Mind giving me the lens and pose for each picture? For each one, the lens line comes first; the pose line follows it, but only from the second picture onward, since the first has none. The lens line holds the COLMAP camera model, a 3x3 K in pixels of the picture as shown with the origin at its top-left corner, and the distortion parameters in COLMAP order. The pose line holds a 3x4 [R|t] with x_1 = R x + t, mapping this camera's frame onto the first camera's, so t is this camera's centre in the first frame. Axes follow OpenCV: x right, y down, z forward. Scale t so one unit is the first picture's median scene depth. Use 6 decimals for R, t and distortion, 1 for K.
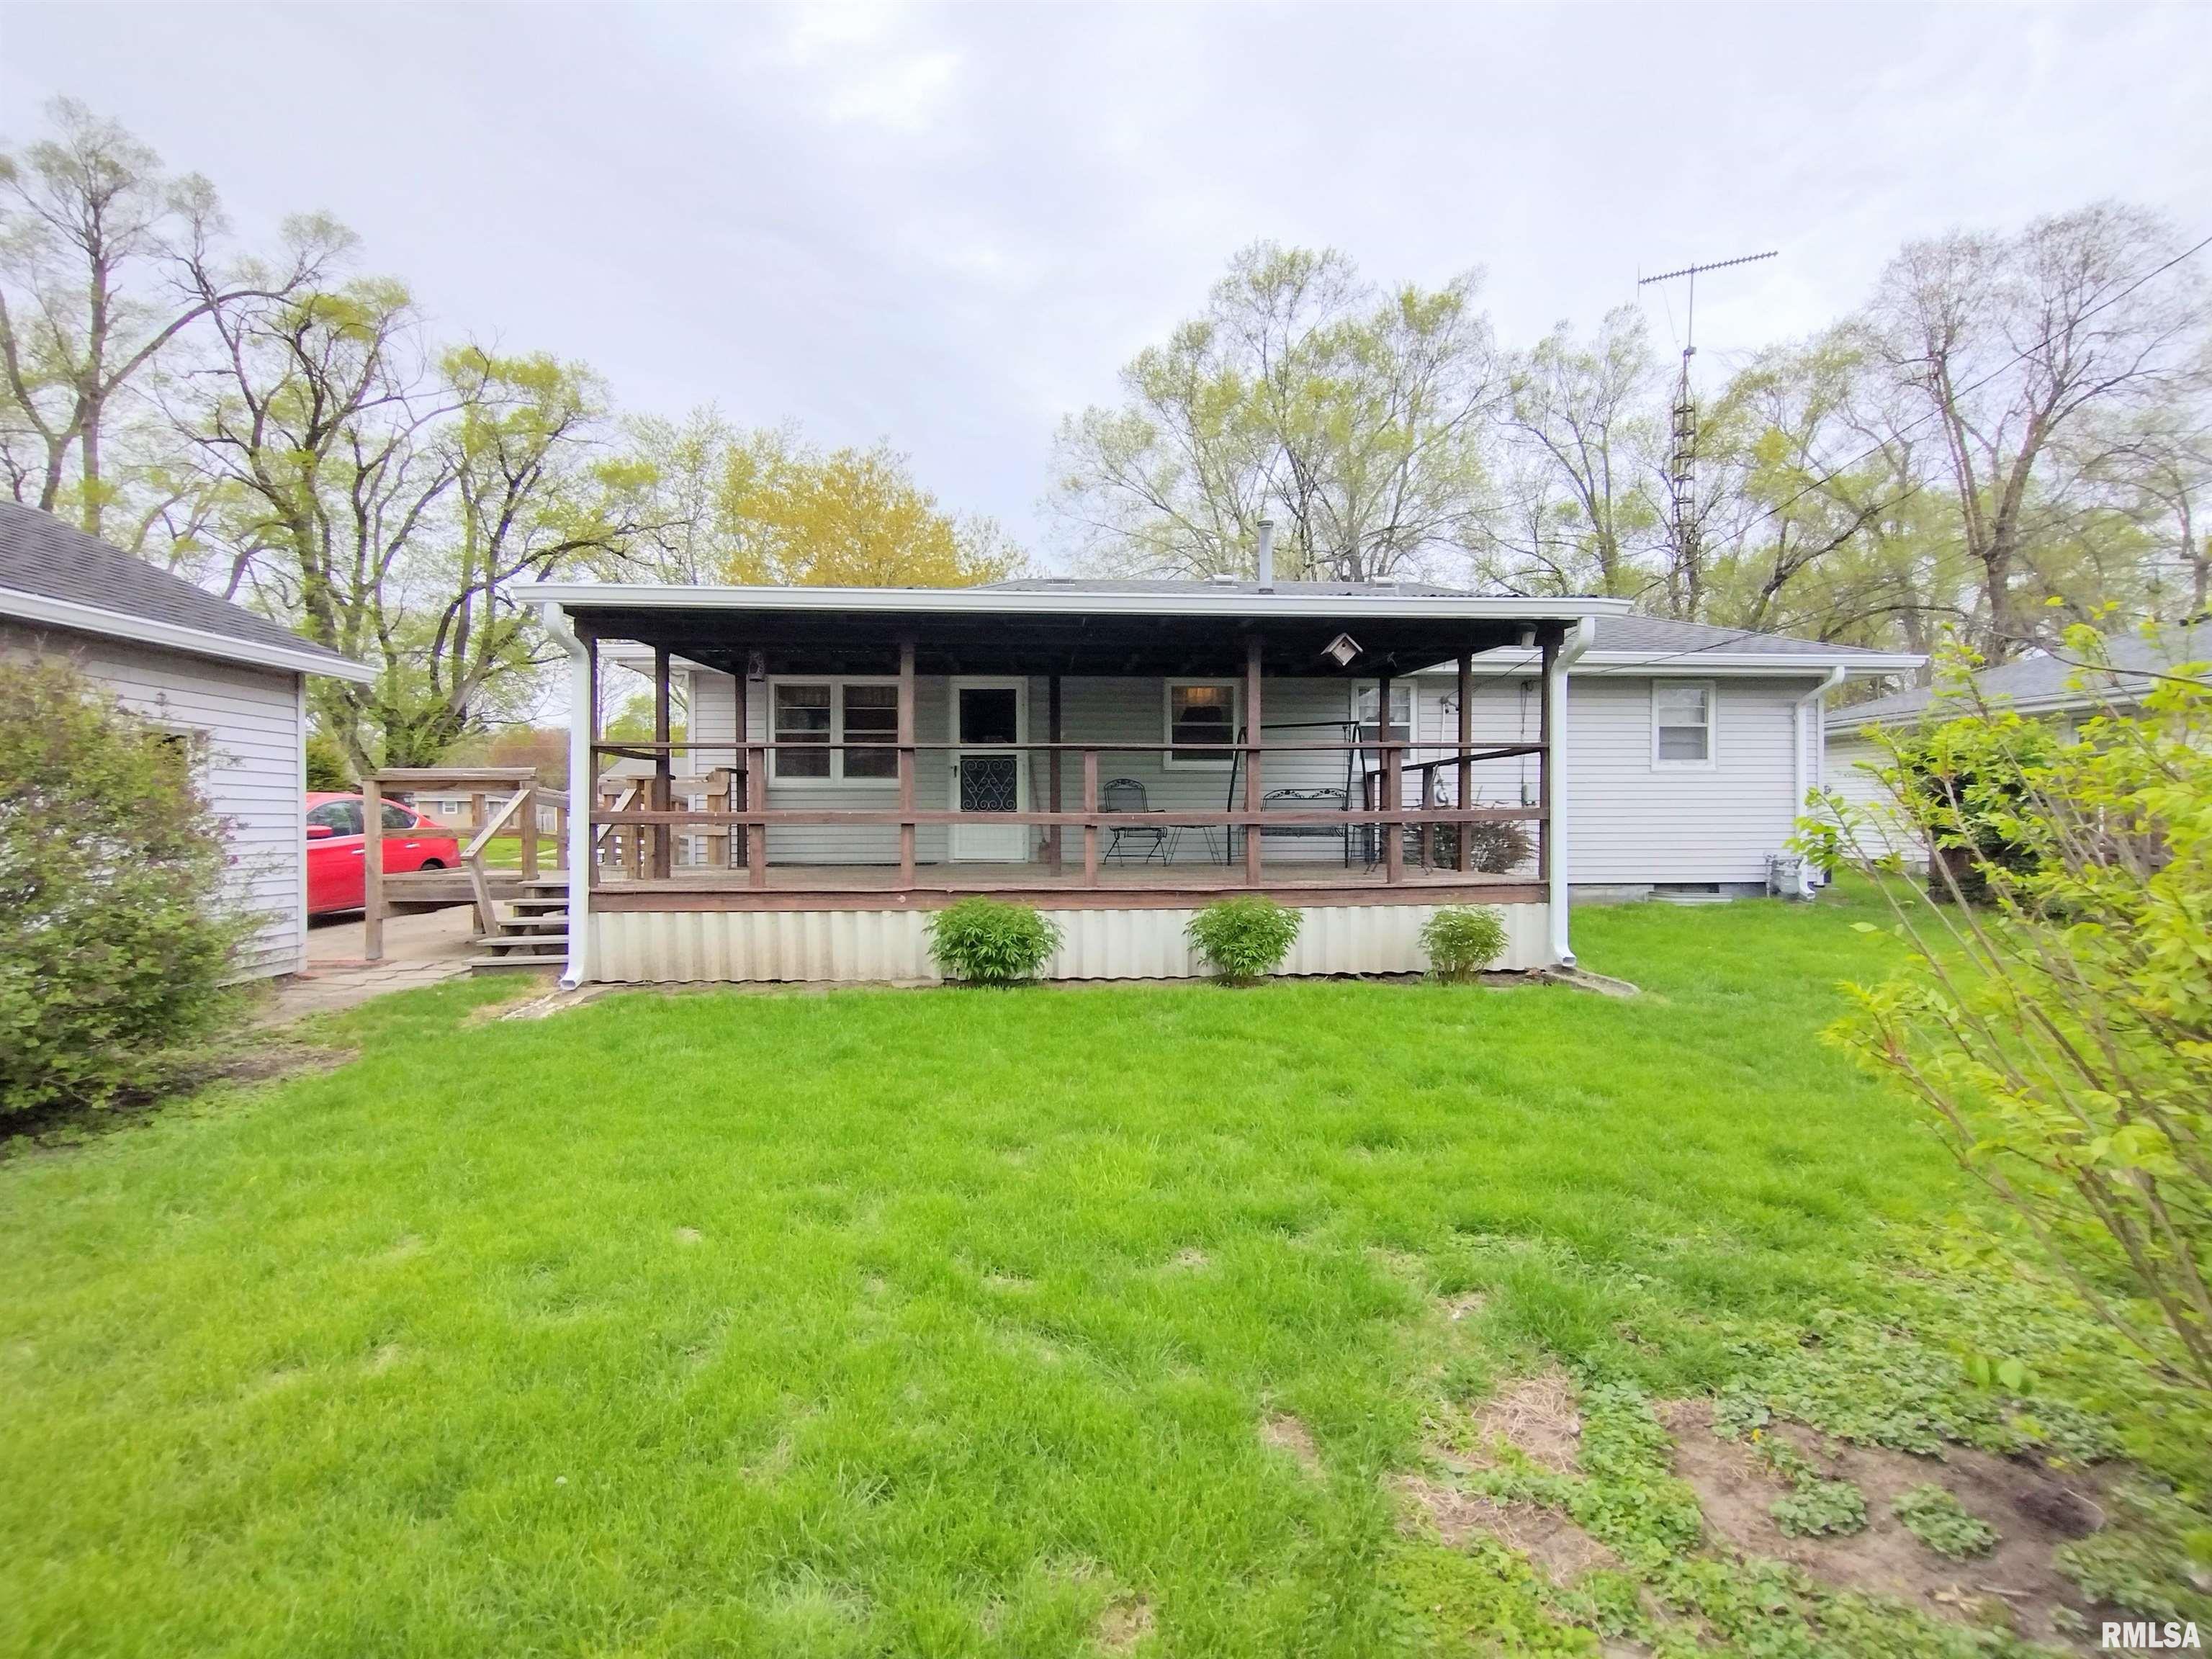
lens RADIAL K [[1008.4, 0, 1106.0], [0, 1008.4, 829.5], [0, 0, 1]] dist [-0.002053, 0.001110]
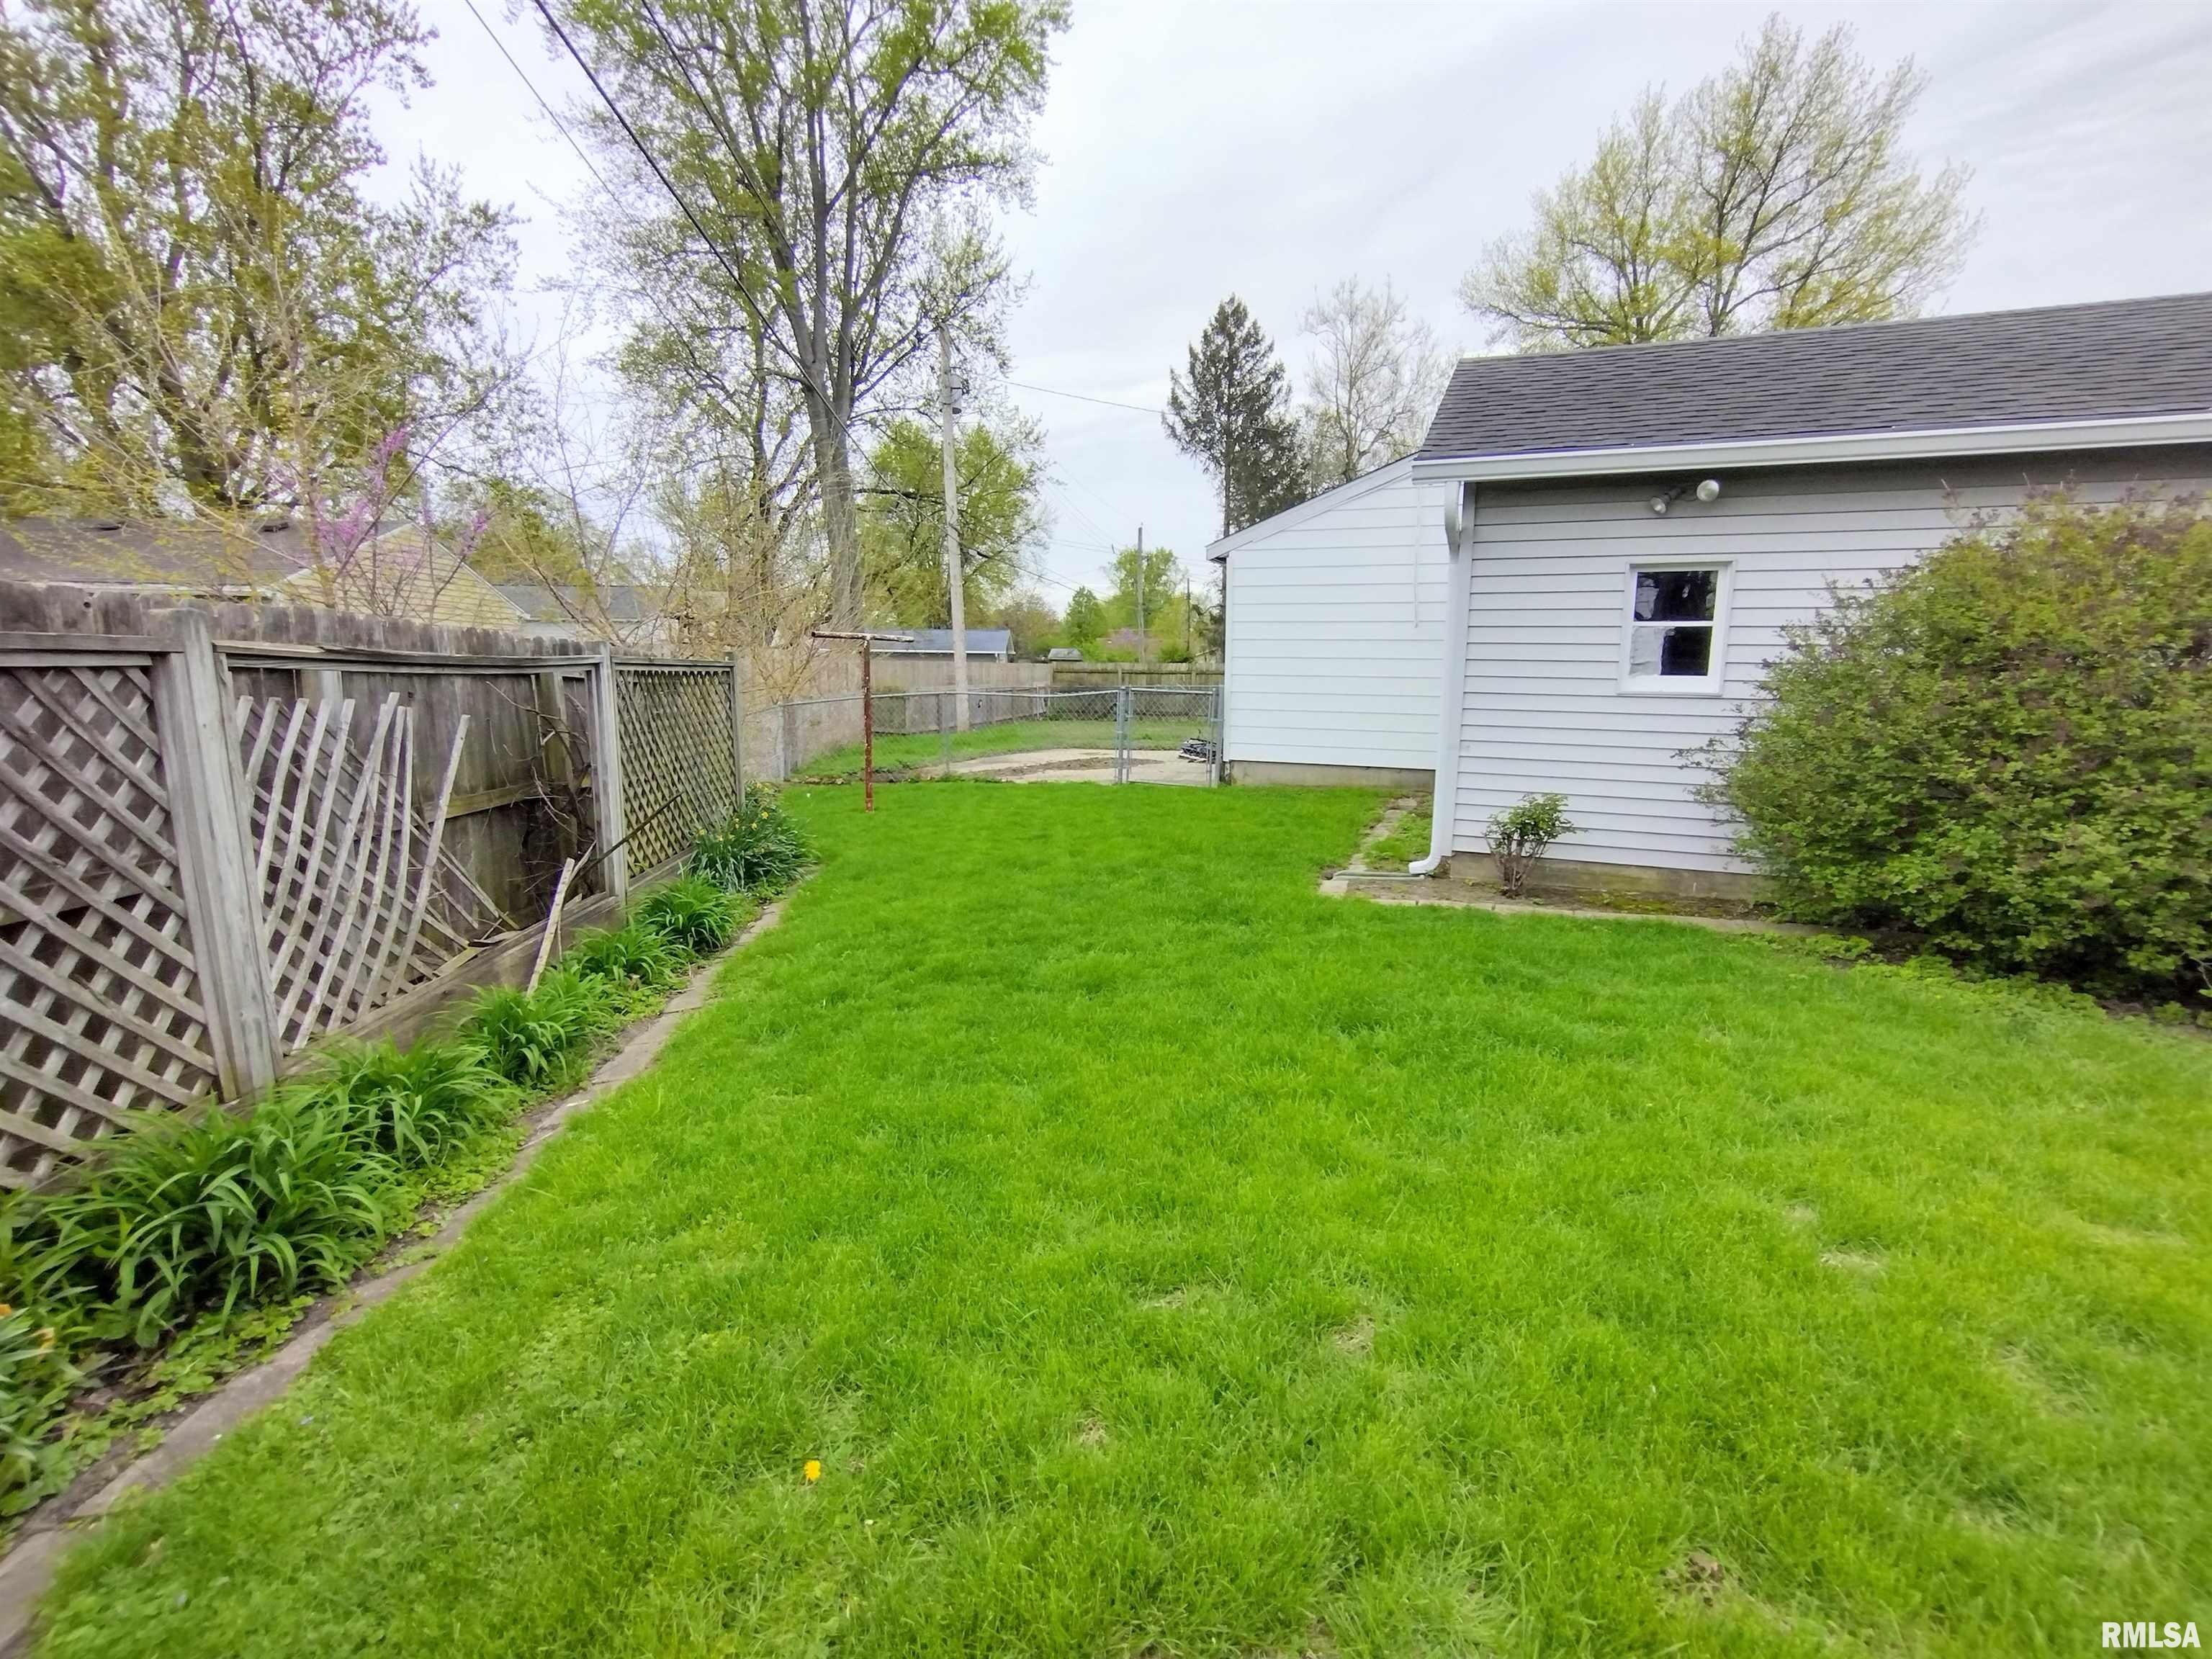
lens RADIAL K [[1002.3, 0, 1106.0], [0, 1002.3, 829.5], [0, 0, 1]] dist [-0.002509, 0.000221]
pose [[-0.437745, 0.132968, -0.889212, 0.067696], [-0.024676, 0.986854, 0.159717, 0.002918], [0.898760, 0.091858, -0.428710, 0.151784]]
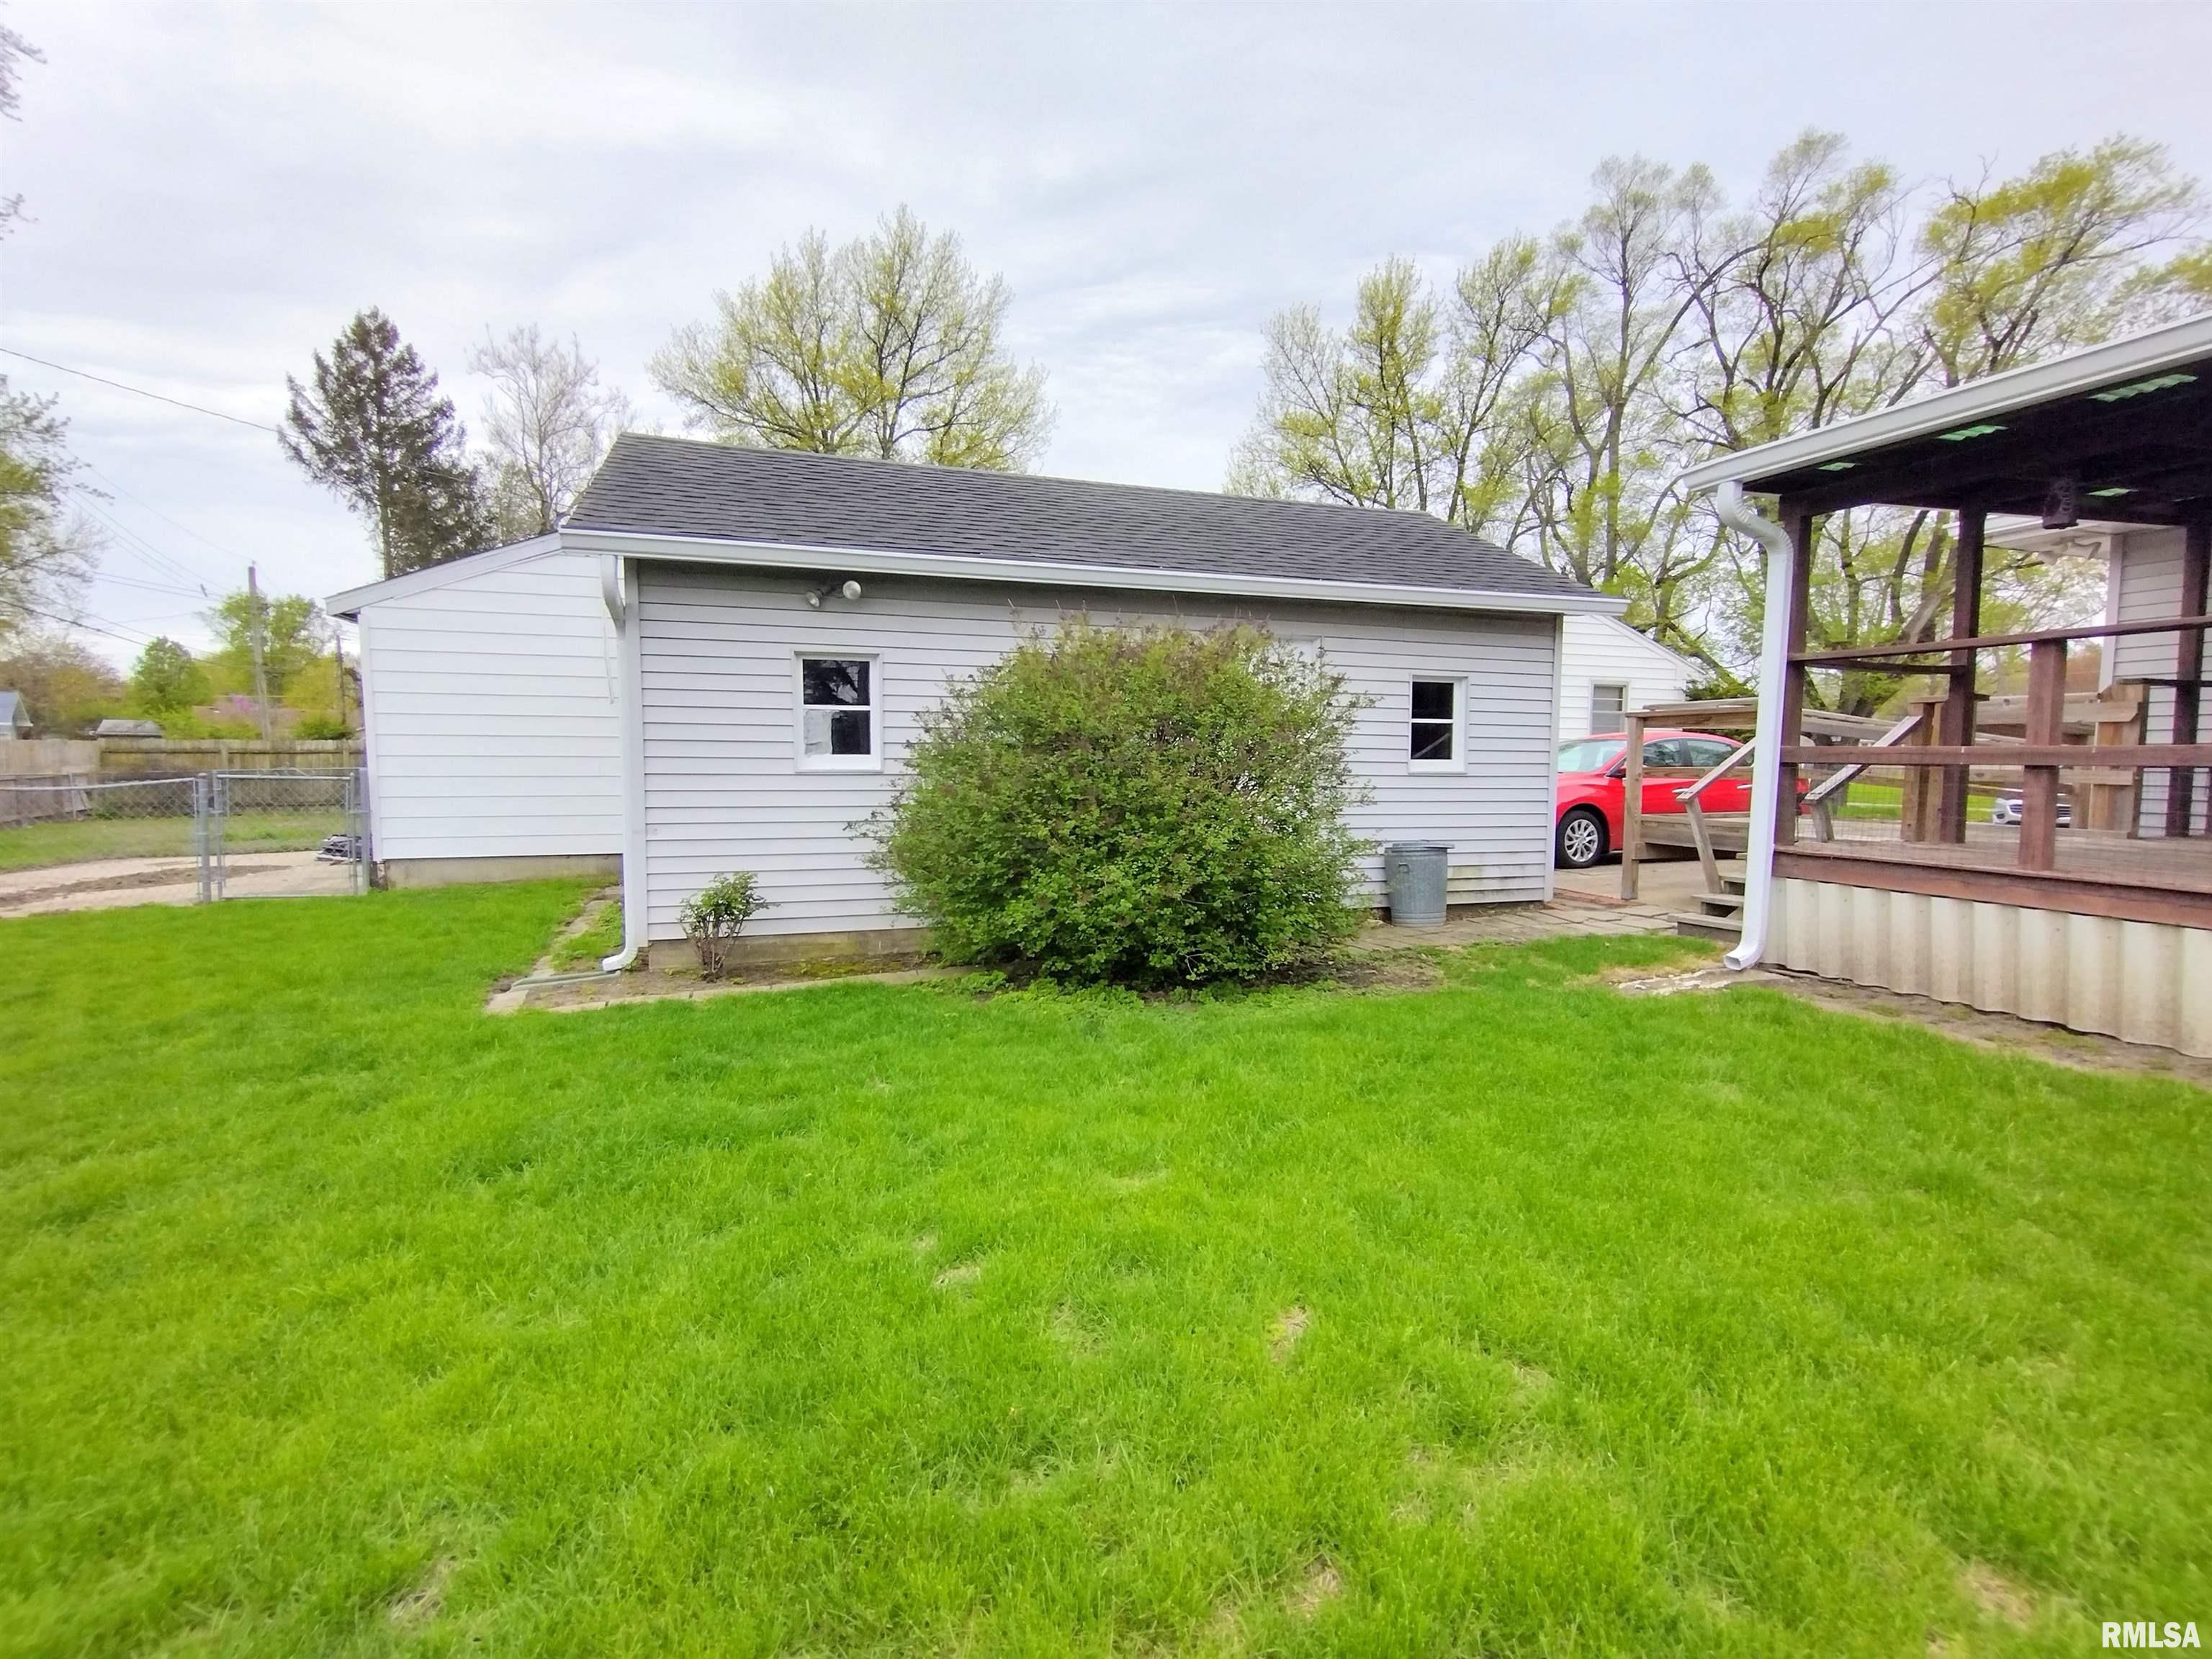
lens RADIAL K [[1008.4, 0, 1106.0], [0, 1008.4, 829.5], [0, 0, 1]] dist [-0.002053, 0.001110]
pose [[0.263442, 0.071783, -0.962001, 0.057275], [-0.016384, 0.997417, 0.069939, -0.000036], [0.964536, -0.002664, 0.263938, 0.177922]]
